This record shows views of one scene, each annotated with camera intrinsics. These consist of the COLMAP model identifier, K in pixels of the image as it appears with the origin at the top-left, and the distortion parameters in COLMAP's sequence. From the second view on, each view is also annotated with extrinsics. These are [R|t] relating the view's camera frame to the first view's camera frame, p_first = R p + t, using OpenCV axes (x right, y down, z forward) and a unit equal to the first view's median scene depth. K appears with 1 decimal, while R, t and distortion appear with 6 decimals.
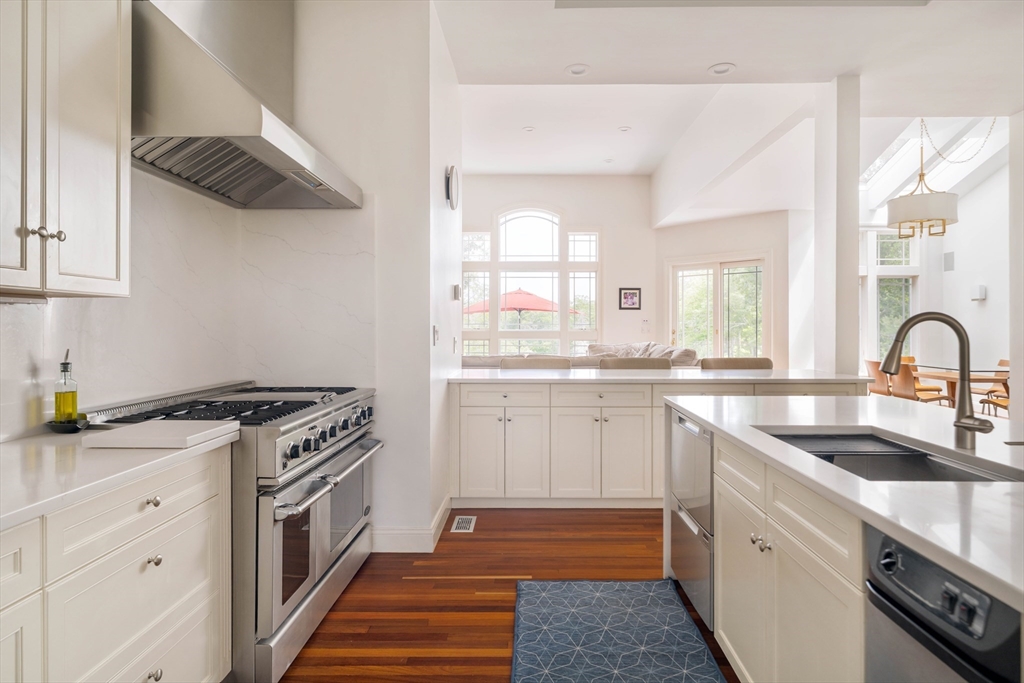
lens RADIAL K [[581.4, 0, 526.8], [0, 581.4, 328.3], [0, 0, 1]] dist [-0.001421, -0.000057]
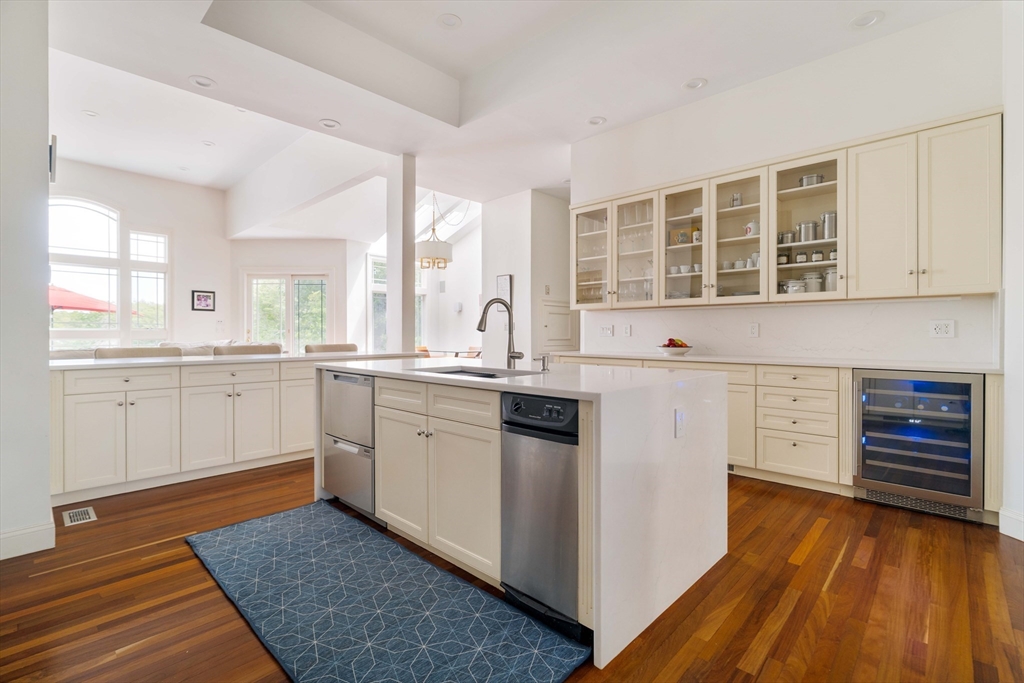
lens RADIAL K [[466.5, 0, 511.2], [0, 466.5, 335.2], [0, 0, 1]] dist [-0.000349, 0.000121]
pose [[0.687447, -0.002439, 0.726231, -0.148916], [0.003053, 0.999995, 0.000469, 0.036247], [-0.726228, 0.001894, 0.687451, -0.031589]]
